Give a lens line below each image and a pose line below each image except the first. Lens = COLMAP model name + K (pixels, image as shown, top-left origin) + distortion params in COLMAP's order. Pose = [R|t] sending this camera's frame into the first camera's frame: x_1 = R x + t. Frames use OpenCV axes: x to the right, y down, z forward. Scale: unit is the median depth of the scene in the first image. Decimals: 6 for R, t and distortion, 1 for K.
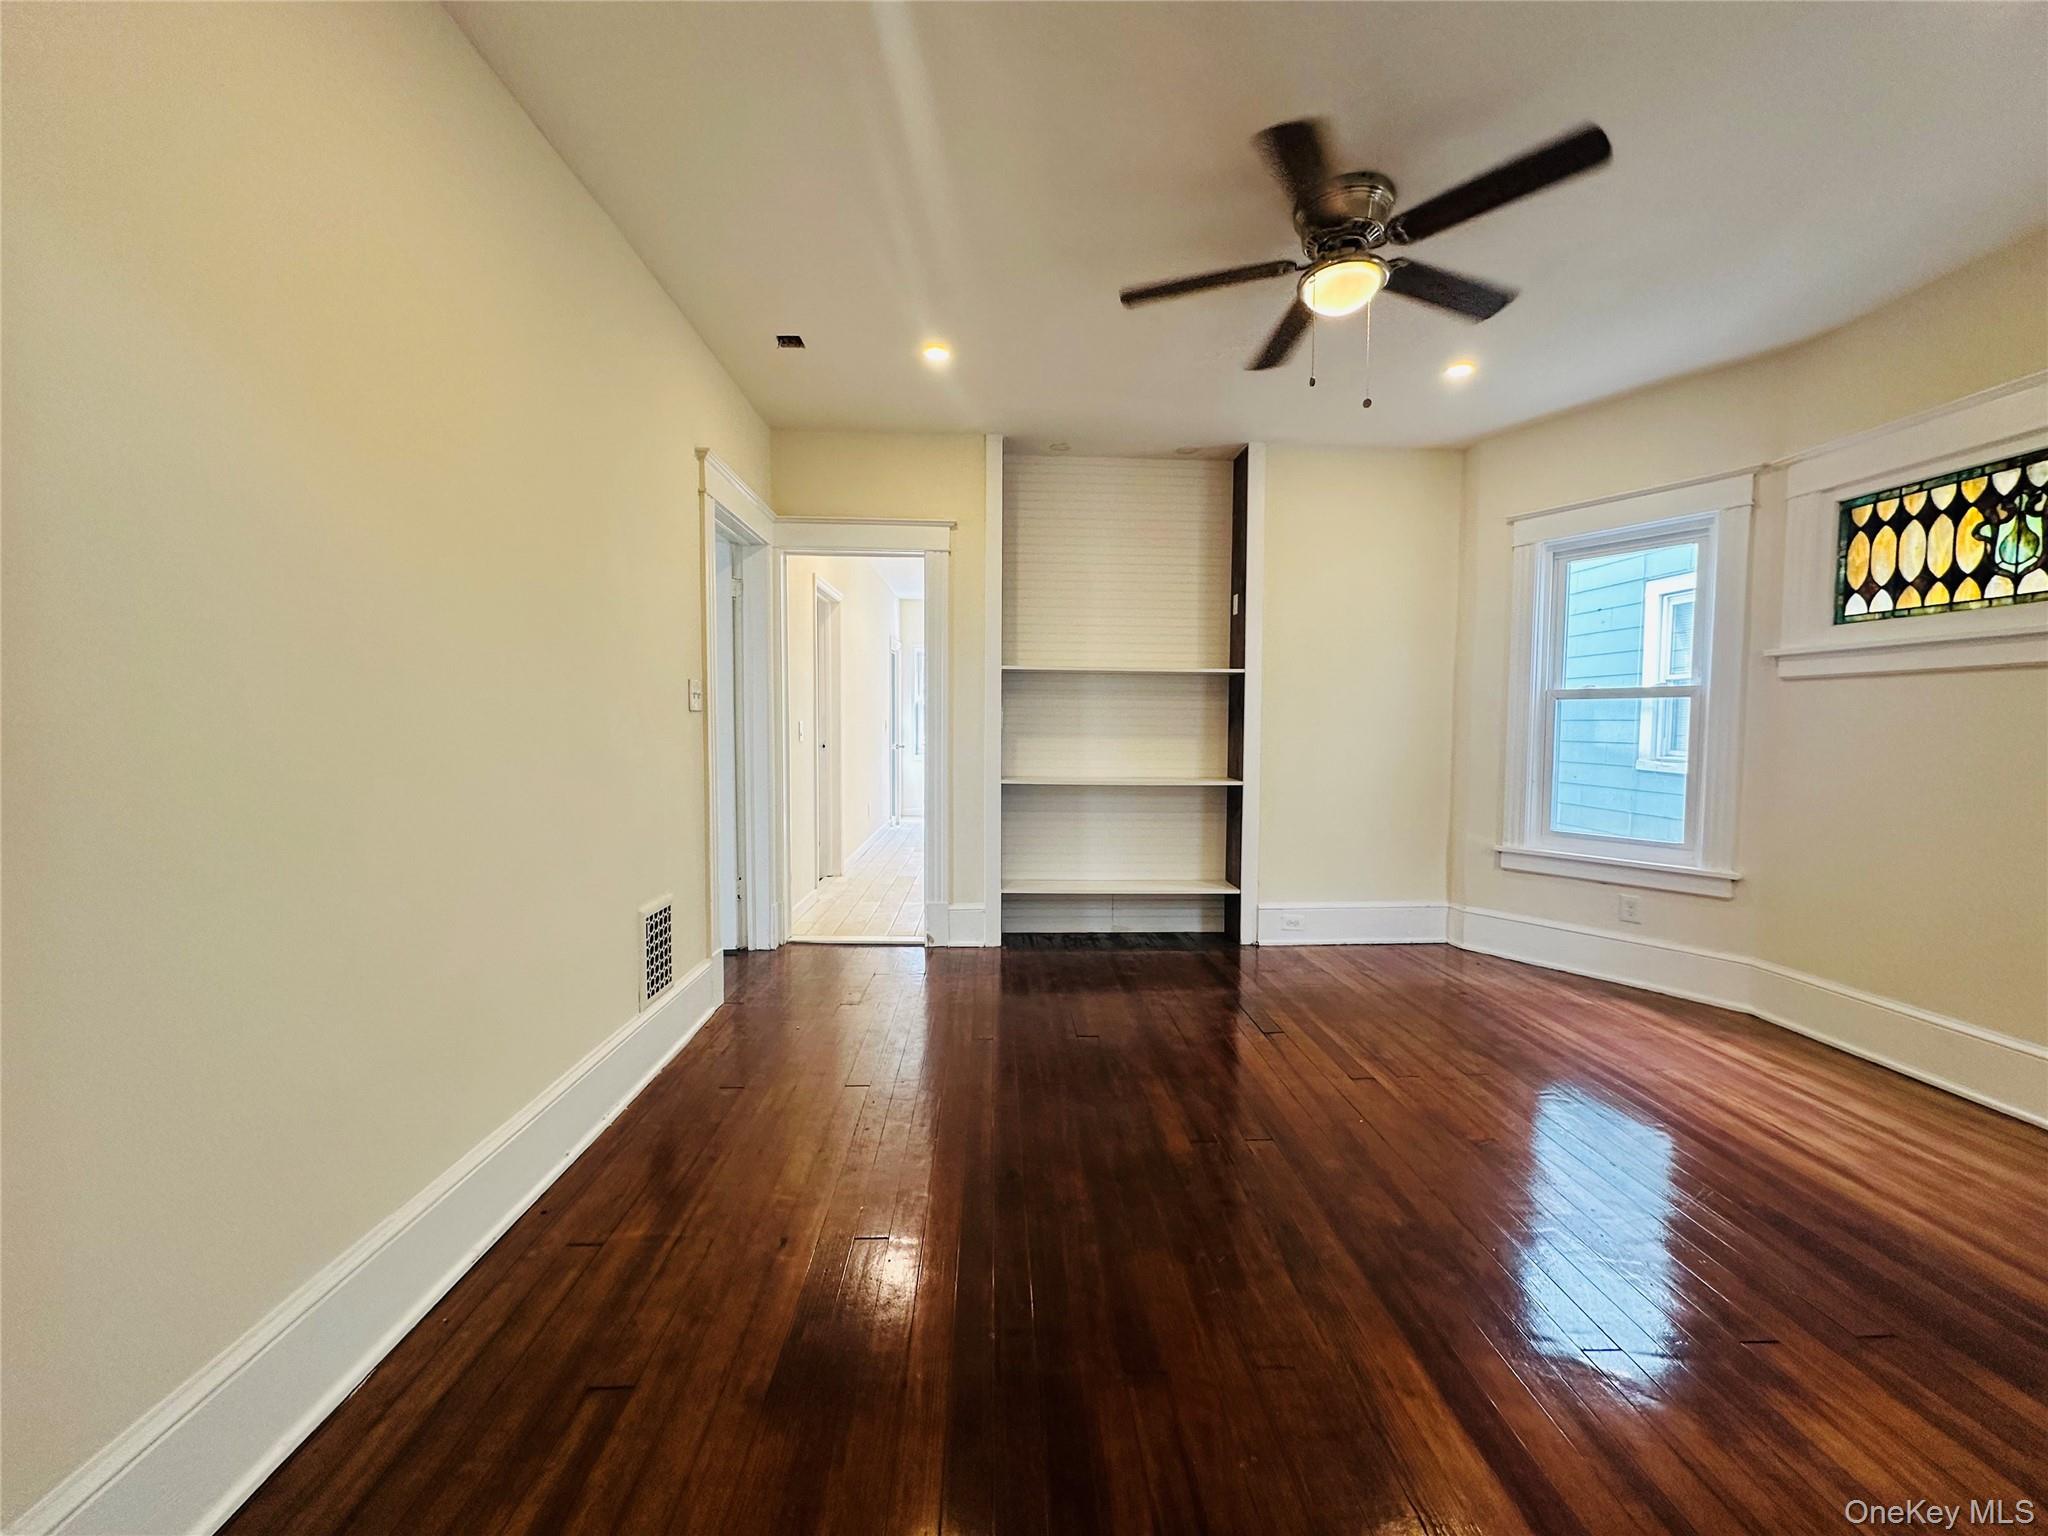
lens RADIAL K [[816.0, 0, 1022.8], [0, 816.0, 767.8], [0, 0, 1]] dist [0.001054, 0.000326]
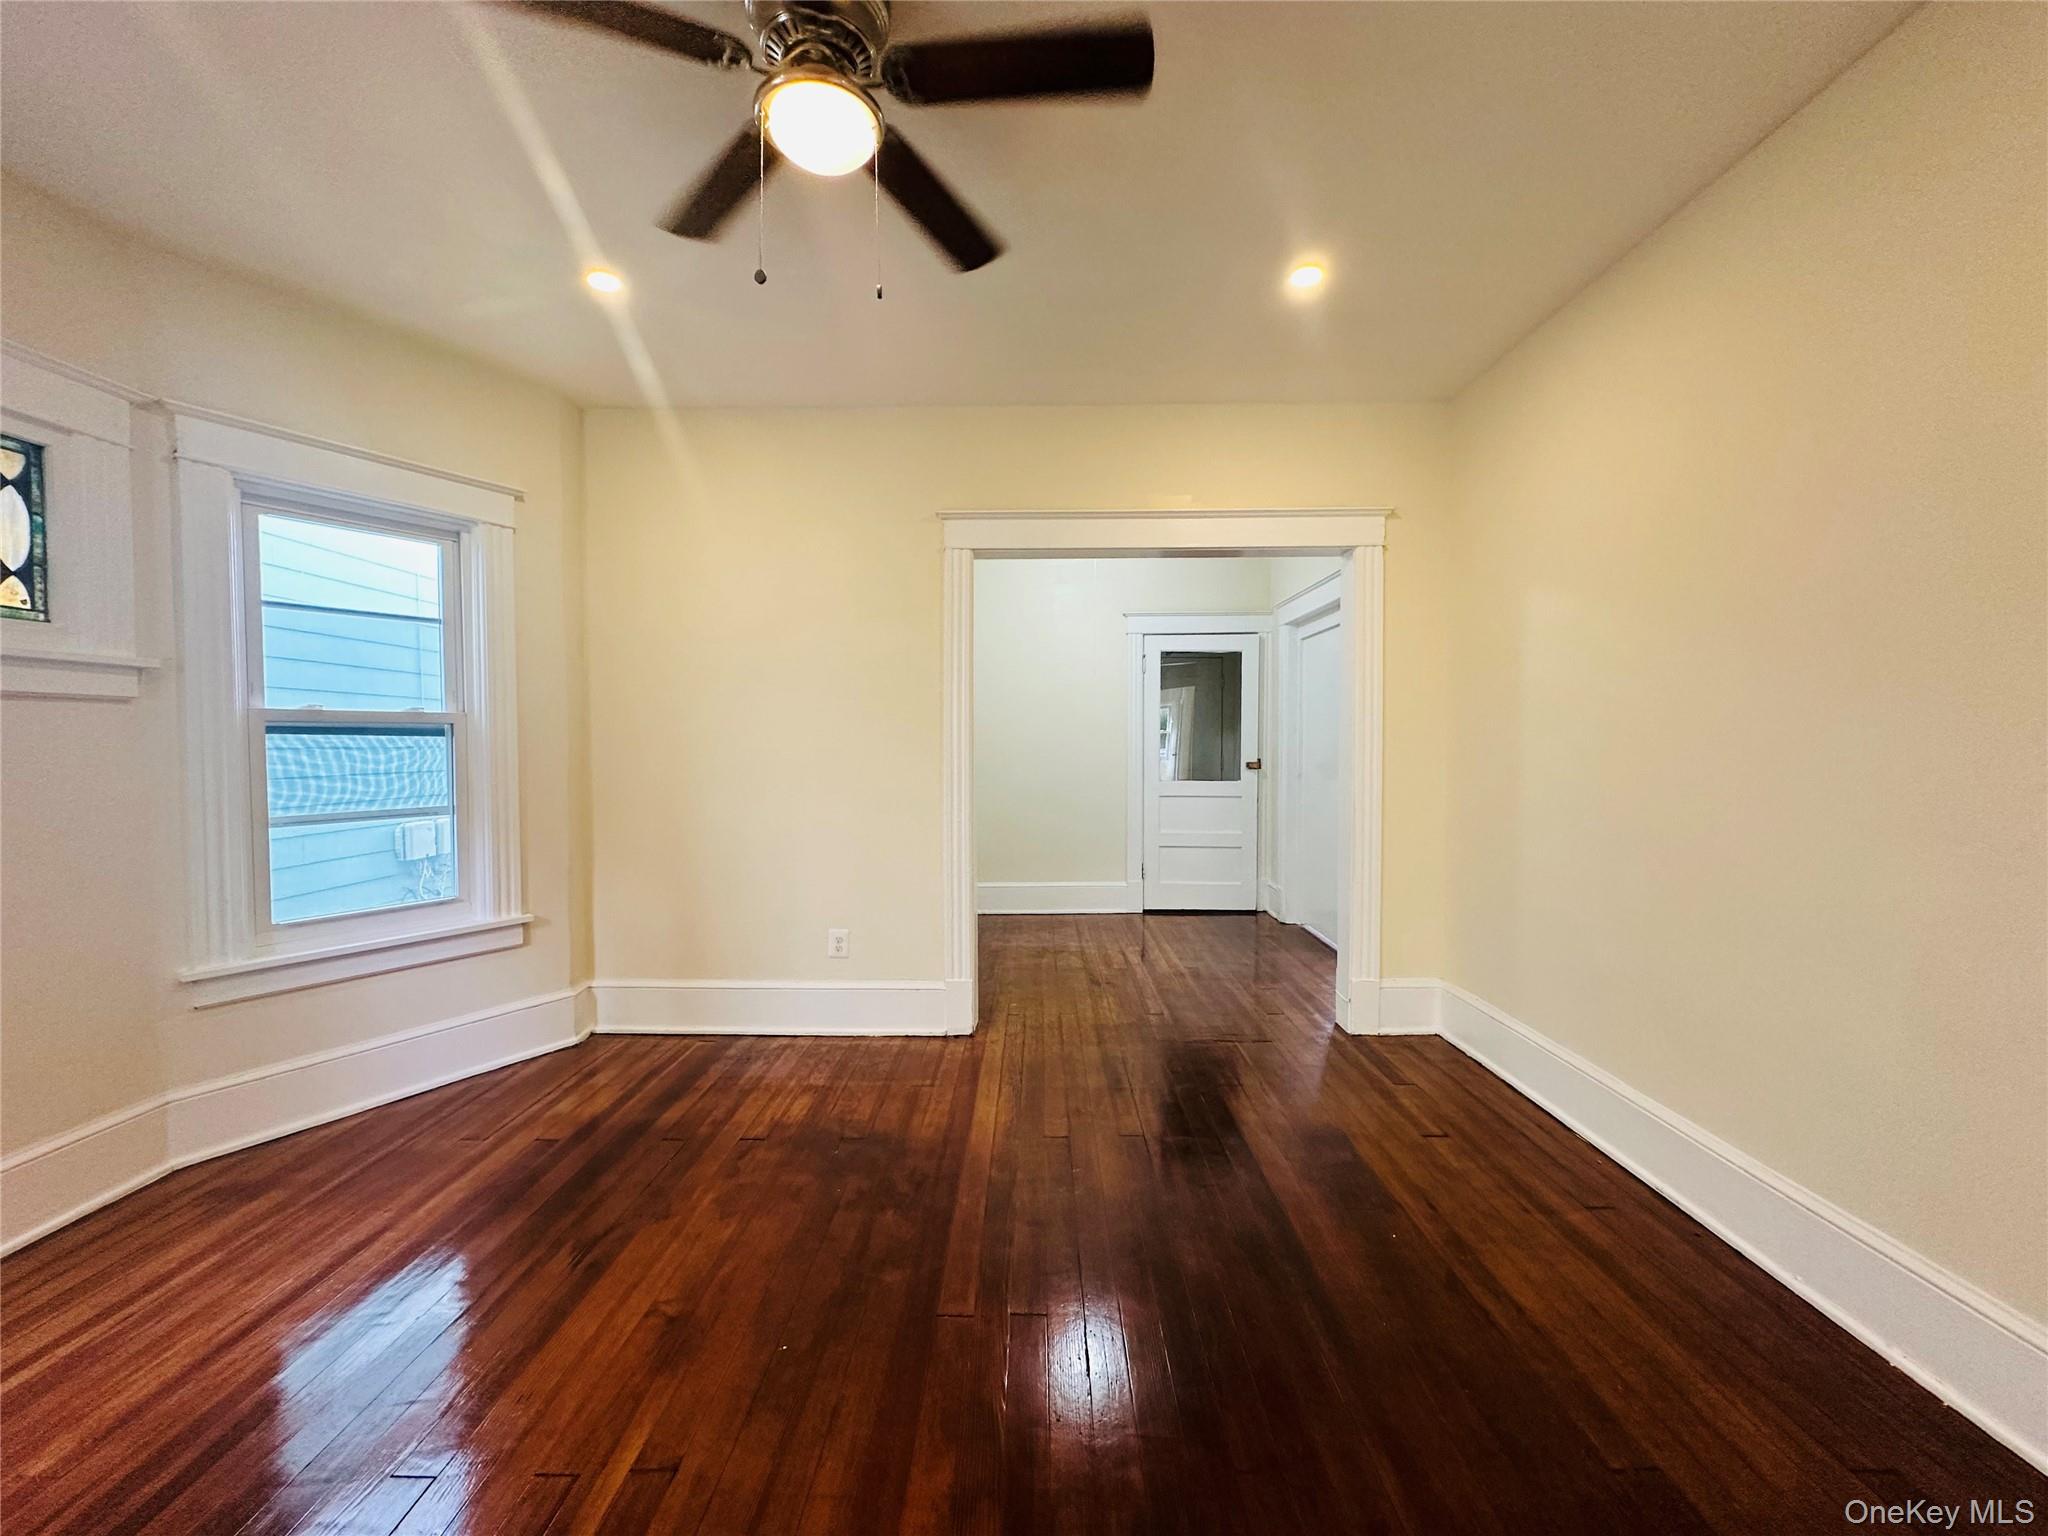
lens RADIAL K [[816.0, 0, 1022.8], [0, 816.0, 767.8], [0, 0, 1]] dist [0.001054, 0.000326]
pose [[-0.998428, -0.003054, 0.055959, 0.118640], [0.001838, 0.996192, 0.087163, -0.077916], [-0.056013, 0.087128, -0.994621, 1.102064]]
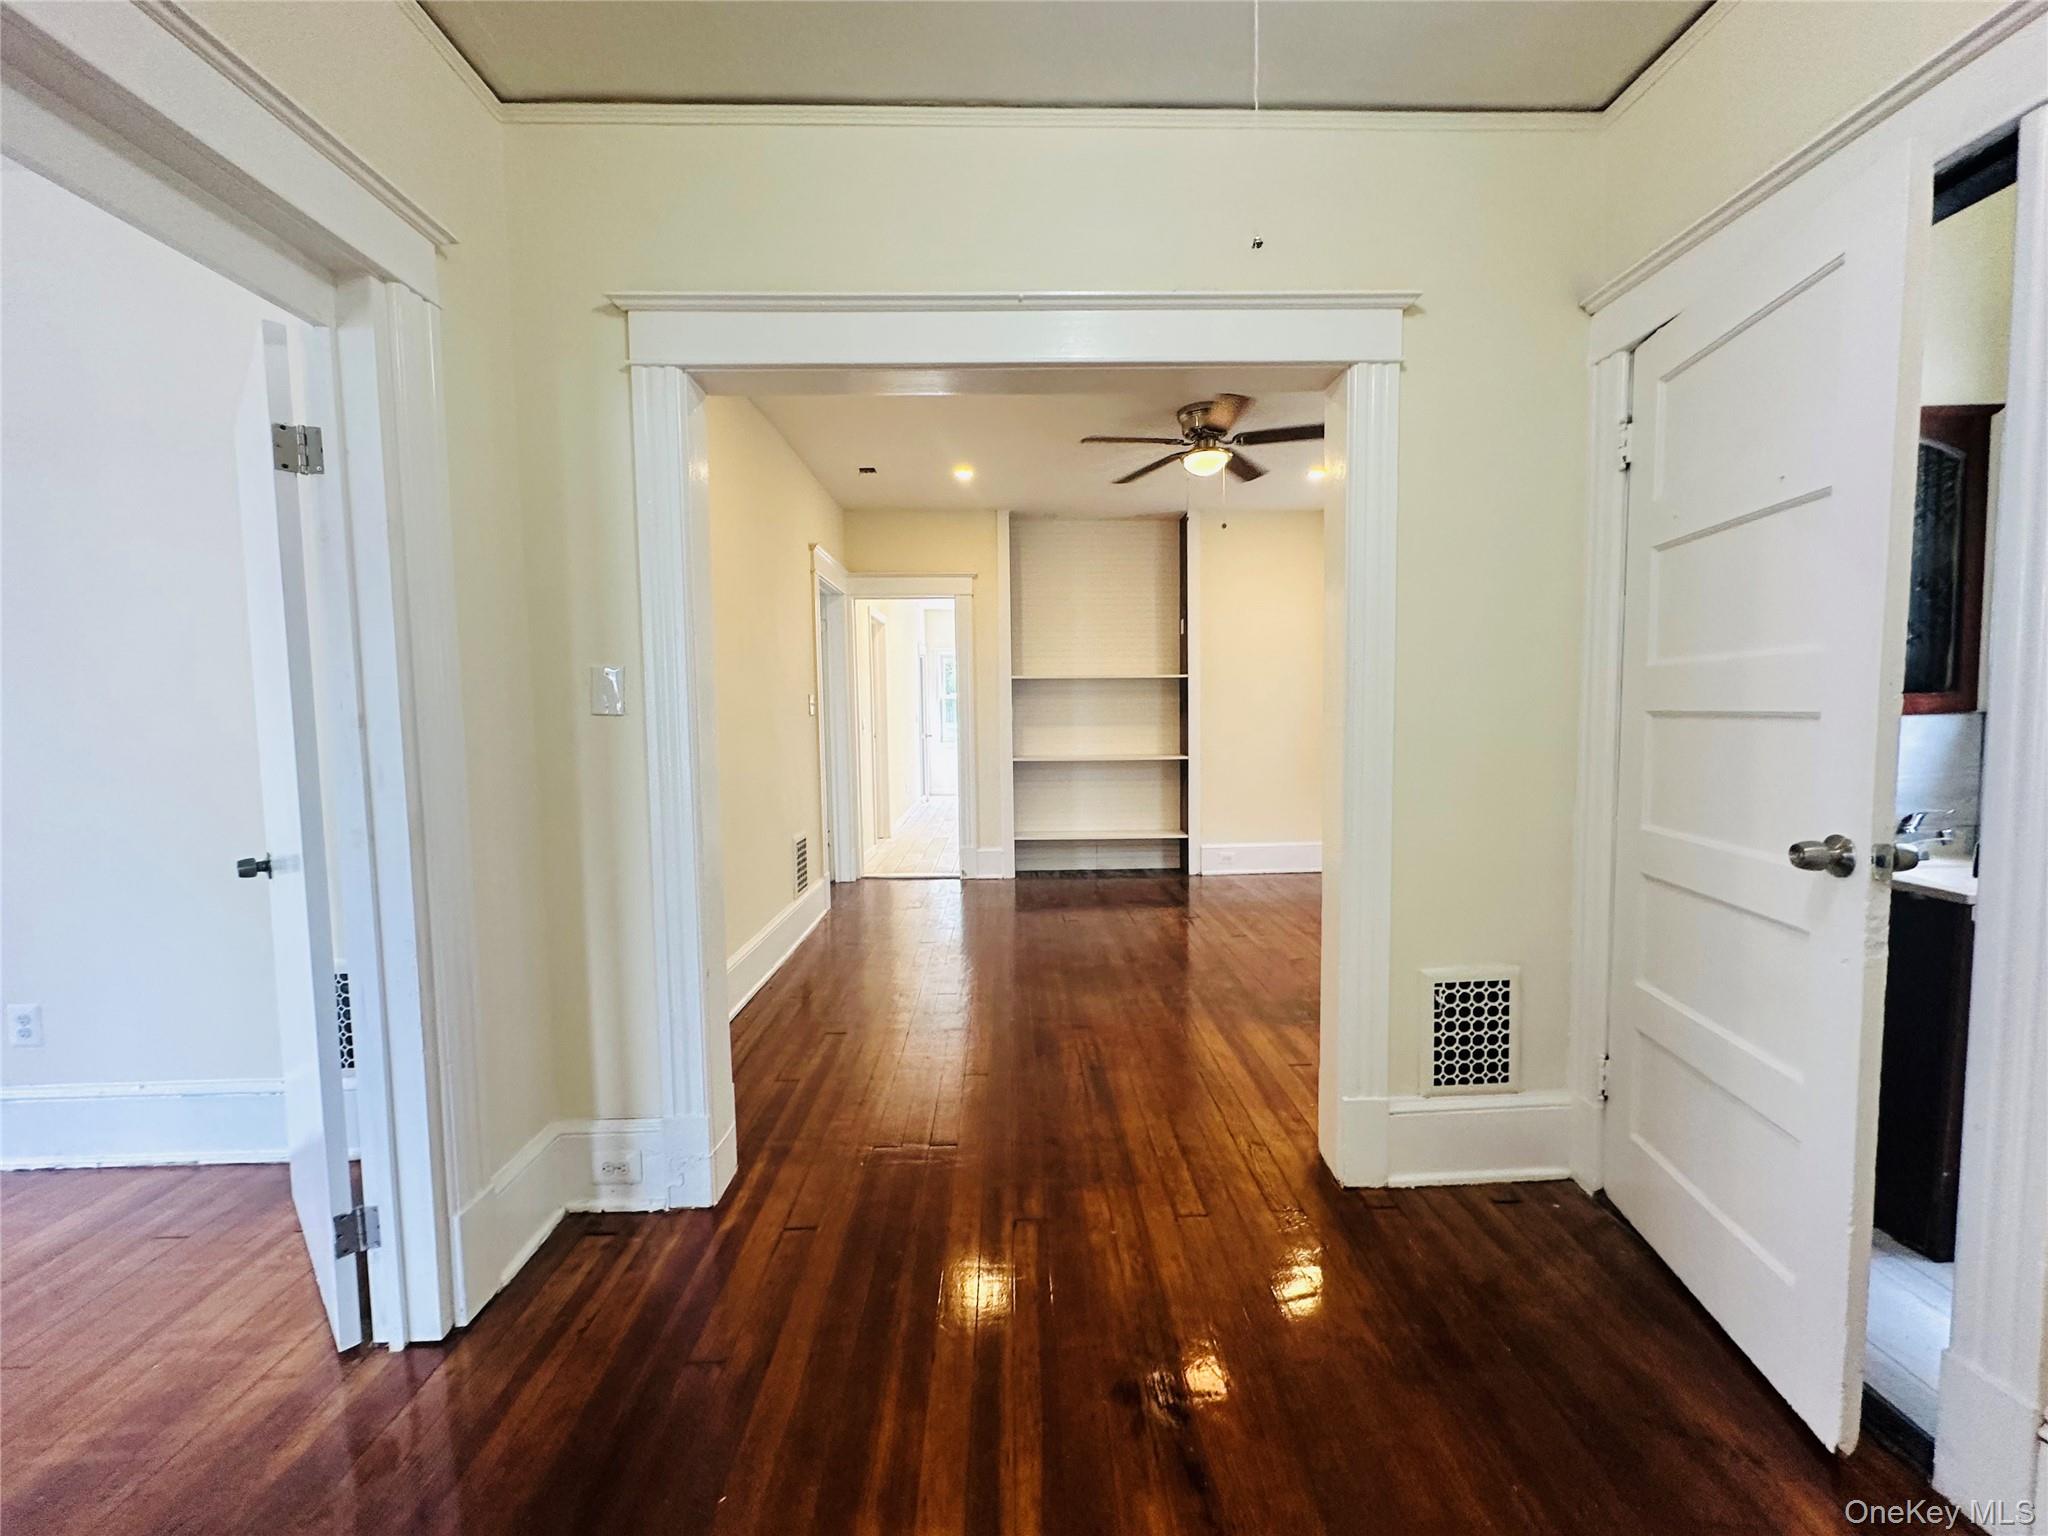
lens RADIAL K [[816.0, 0, 1022.8], [0, 816.0, 767.8], [0, 0, 1]] dist [0.001054, 0.000326]
pose [[0.999650, -0.018784, -0.018638, 0.019125], [0.019076, 0.999696, 0.015612, 0.011550], [0.018339, -0.015962, 0.999704, -0.462327]]
